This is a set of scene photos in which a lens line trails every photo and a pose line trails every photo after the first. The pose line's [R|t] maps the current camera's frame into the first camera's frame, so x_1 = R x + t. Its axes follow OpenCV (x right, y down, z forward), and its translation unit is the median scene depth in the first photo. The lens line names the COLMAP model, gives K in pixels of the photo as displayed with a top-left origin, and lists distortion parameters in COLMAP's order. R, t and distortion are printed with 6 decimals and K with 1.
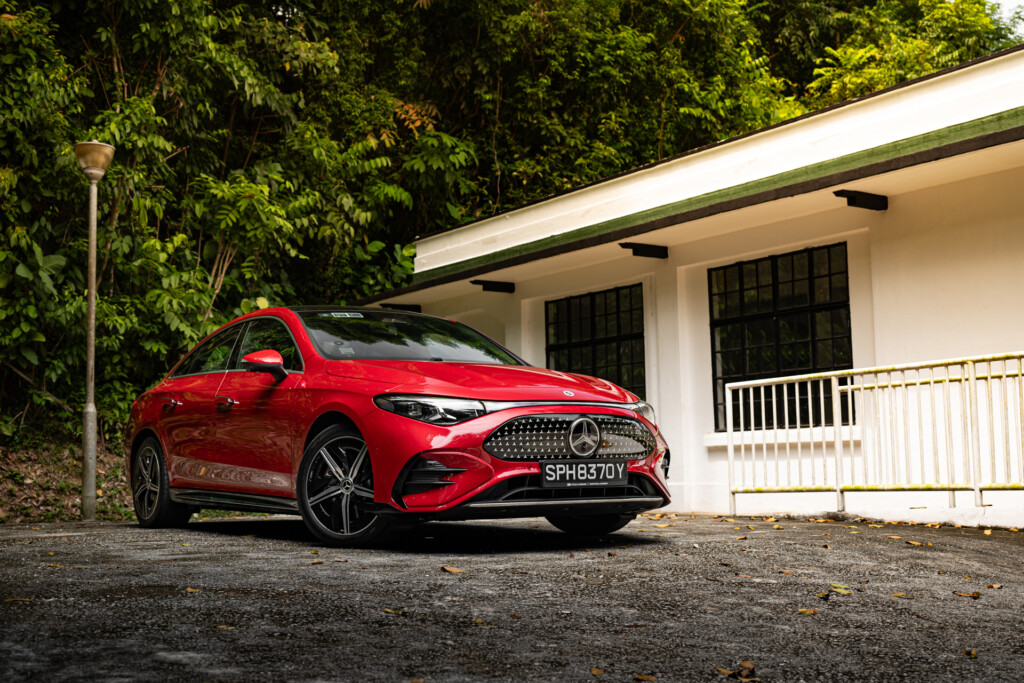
lens RADIAL K [[1242.1, 0, 512.1], [0, 1242.1, 339.2], [0, 0, 1]] dist [-0.002229, 0.000000]
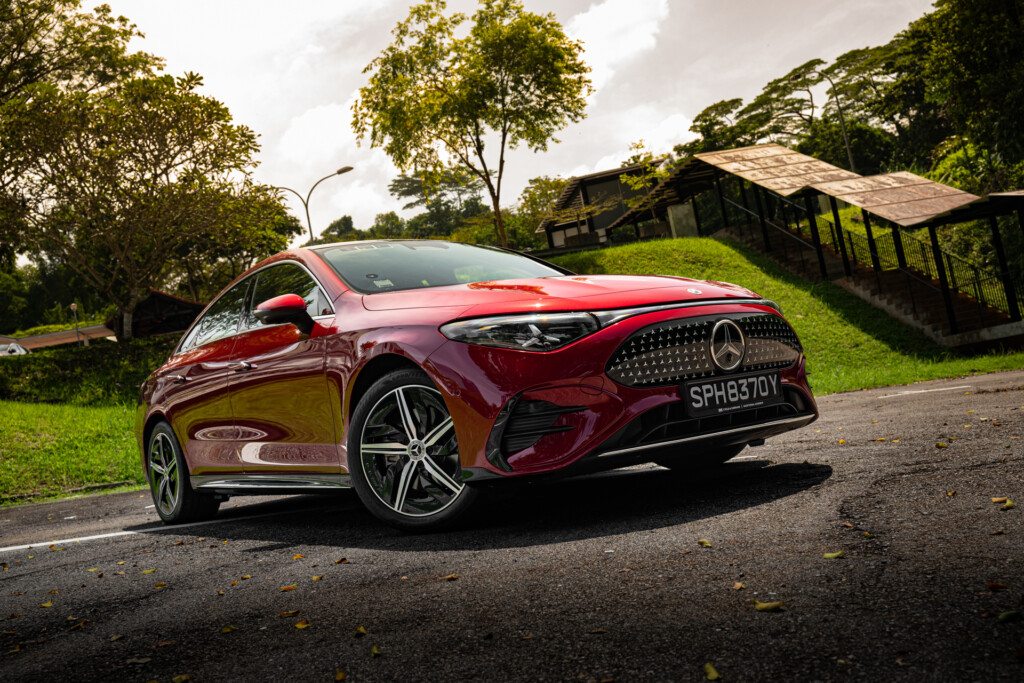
lens RADIAL K [[974.0, 0, 513.0], [0, 974.0, 341.8], [0, 0, 1]] dist [-0.003762, 0.000000]
pose [[0.991530, -0.121898, 0.044818, -0.096634], [0.120474, 0.992160, 0.033225, 0.042151], [-0.048517, -0.027545, 0.998443, 0.425002]]
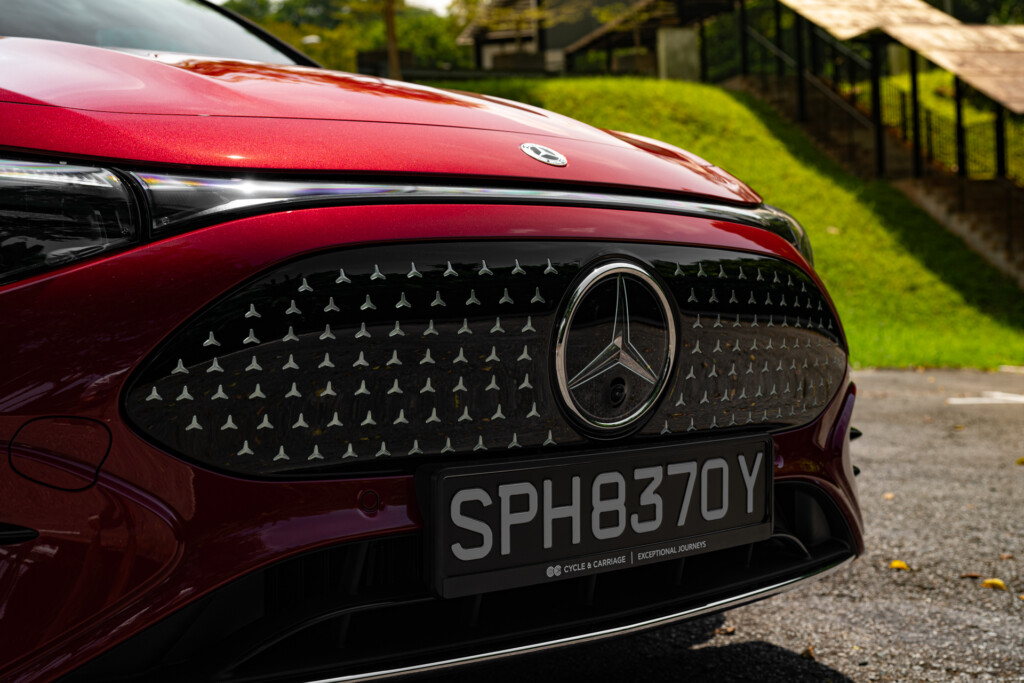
lens RADIAL K [[1424.5, 0, 512.6], [0, 1424.5, 345.2], [0, 0, 1]] dist [0.013269, 0.000000]
pose [[0.993435, 0.008704, 0.114068, 0.010153], [-0.023619, 0.991224, 0.130068, 0.045795], [-0.111935, -0.131908, 0.984922, 0.755761]]
